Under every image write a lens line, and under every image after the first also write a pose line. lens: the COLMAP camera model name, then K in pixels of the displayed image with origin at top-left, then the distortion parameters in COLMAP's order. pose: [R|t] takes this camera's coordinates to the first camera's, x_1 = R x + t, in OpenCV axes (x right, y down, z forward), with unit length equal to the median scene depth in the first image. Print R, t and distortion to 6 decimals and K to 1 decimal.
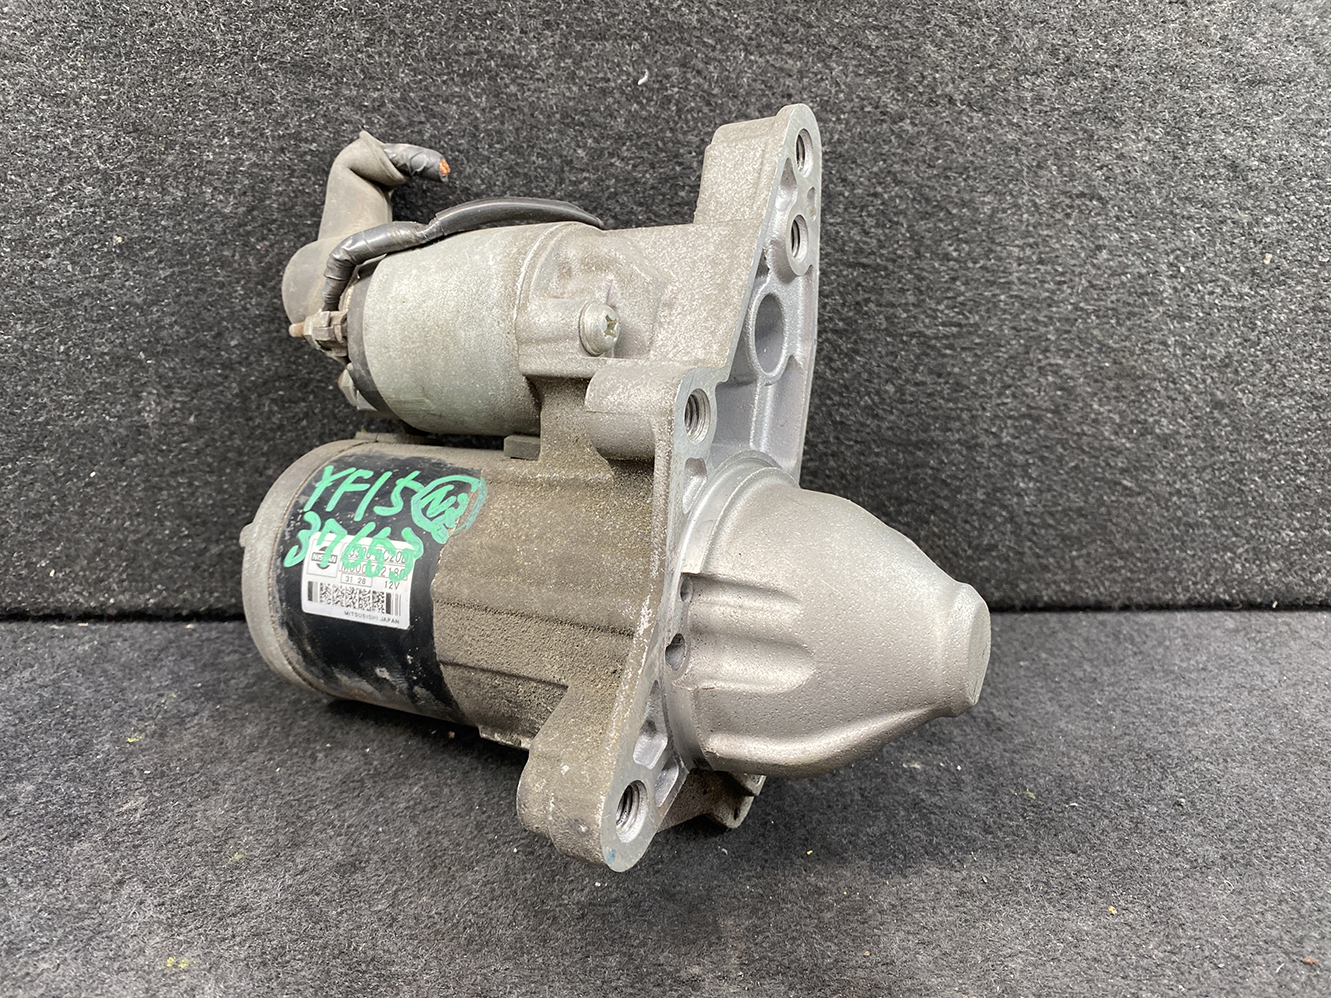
lens RADIAL K [[1025.4, 0, 664.0], [0, 1025.4, 499.3], [0, 0, 1]] dist [-0.022242, 0.020410]
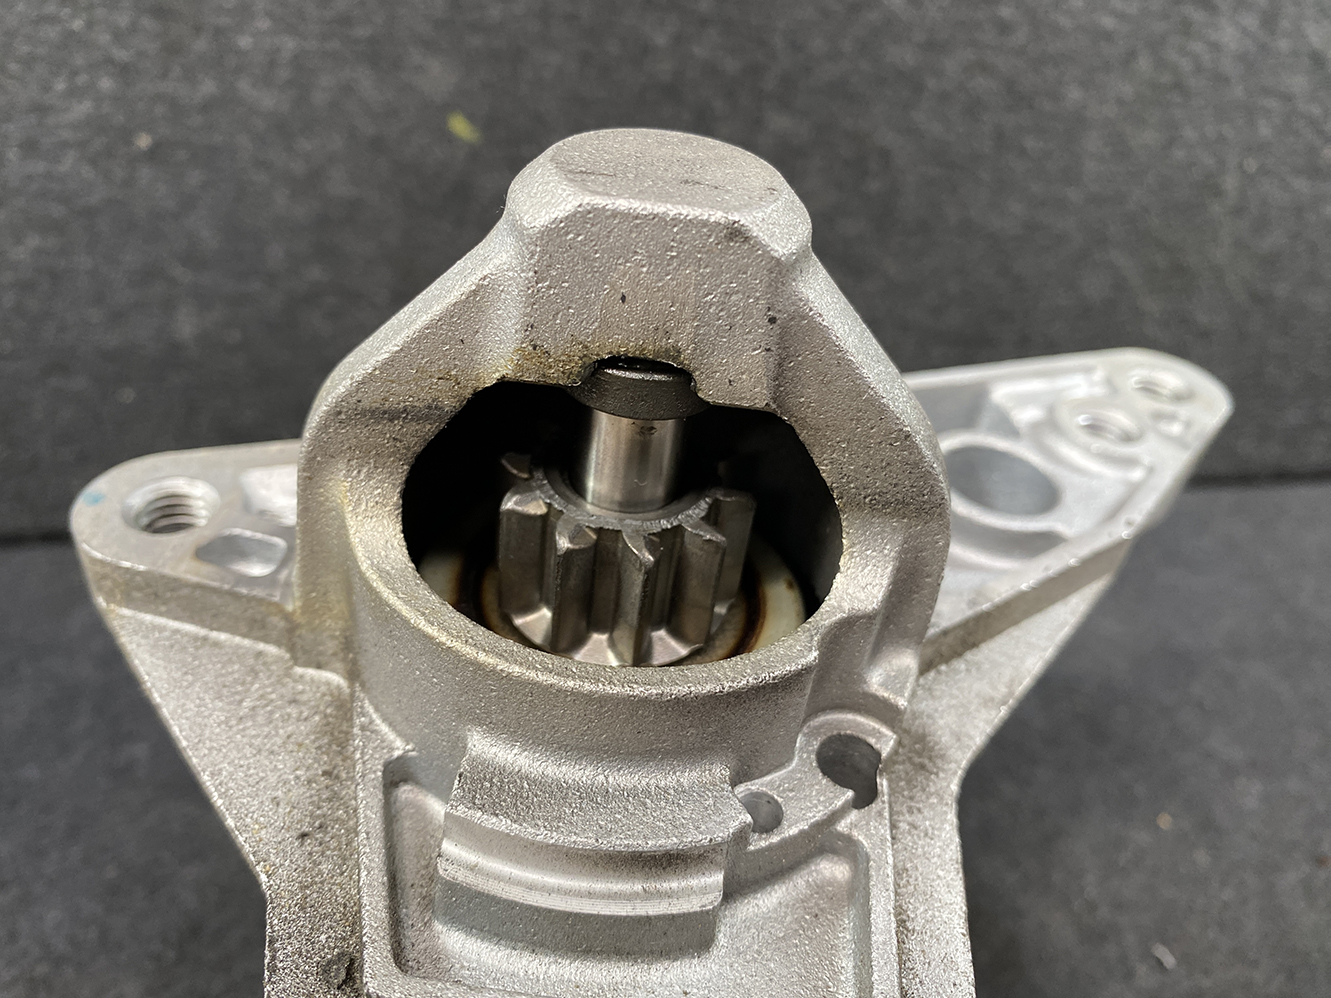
lens RADIAL K [[1057.4, 0, 663.3], [0, 1057.4, 503.7], [0, 0, 1]] dist [-0.033954, 0.015780]
pose [[0.994555, -0.013496, 0.103338, -0.169258], [-0.012617, 0.968694, 0.247938, -0.162438], [-0.103449, -0.247892, 0.963249, 0.013481]]
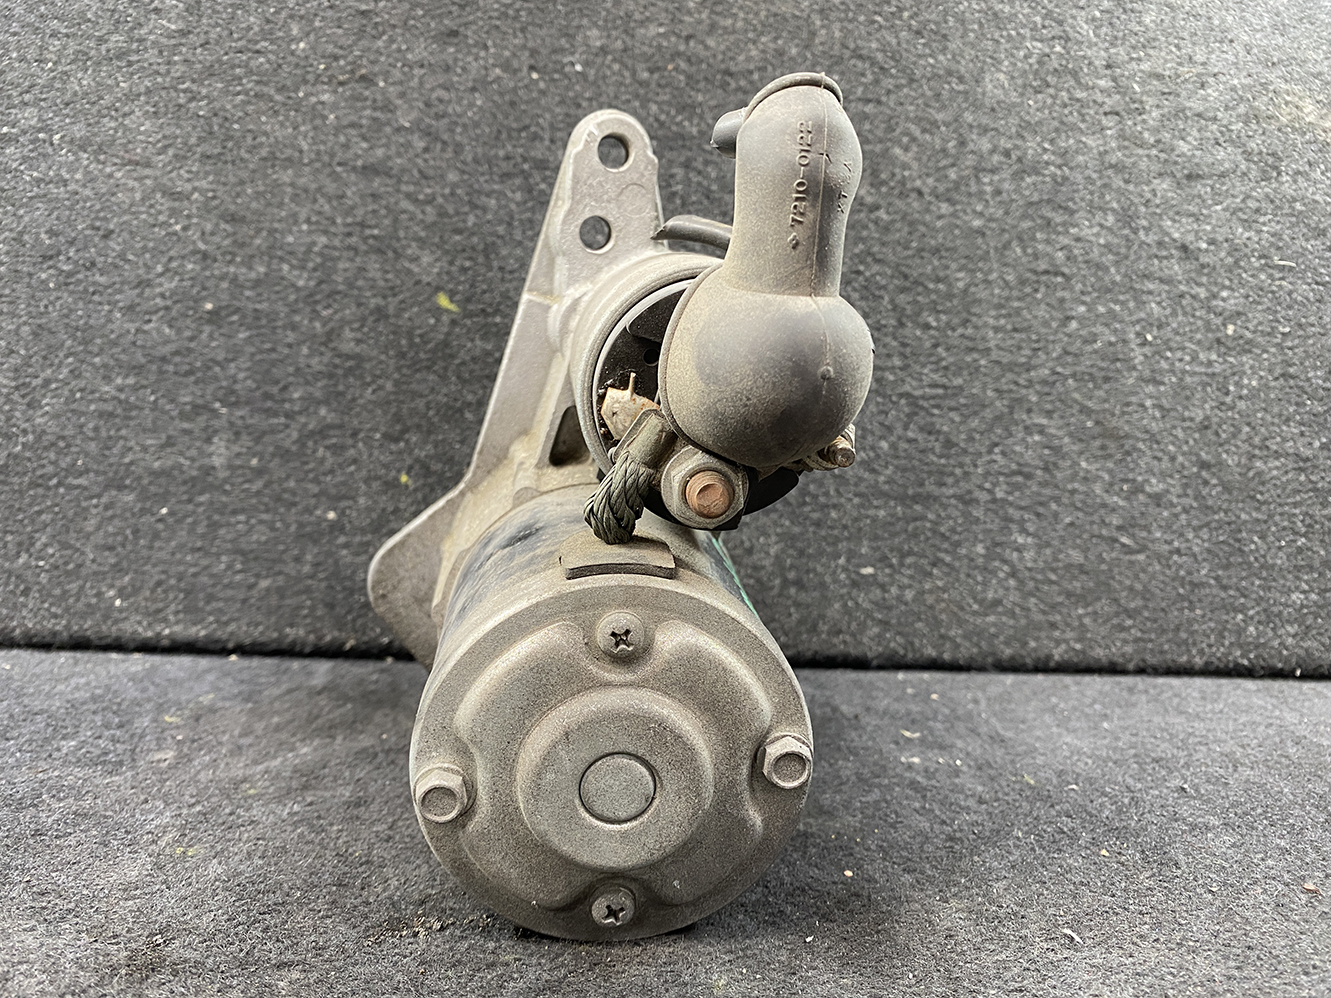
lens RADIAL K [[1025.4, 0, 662.0], [0, 1025.4, 502.5], [0, 0, 1]] dist [-0.022242, 0.020410]
pose [[0.997779, -0.015427, -0.064795, 0.058214], [-0.001276, 0.968202, -0.250168, 0.235091], [0.066594, 0.249695, 0.966032, -0.051442]]
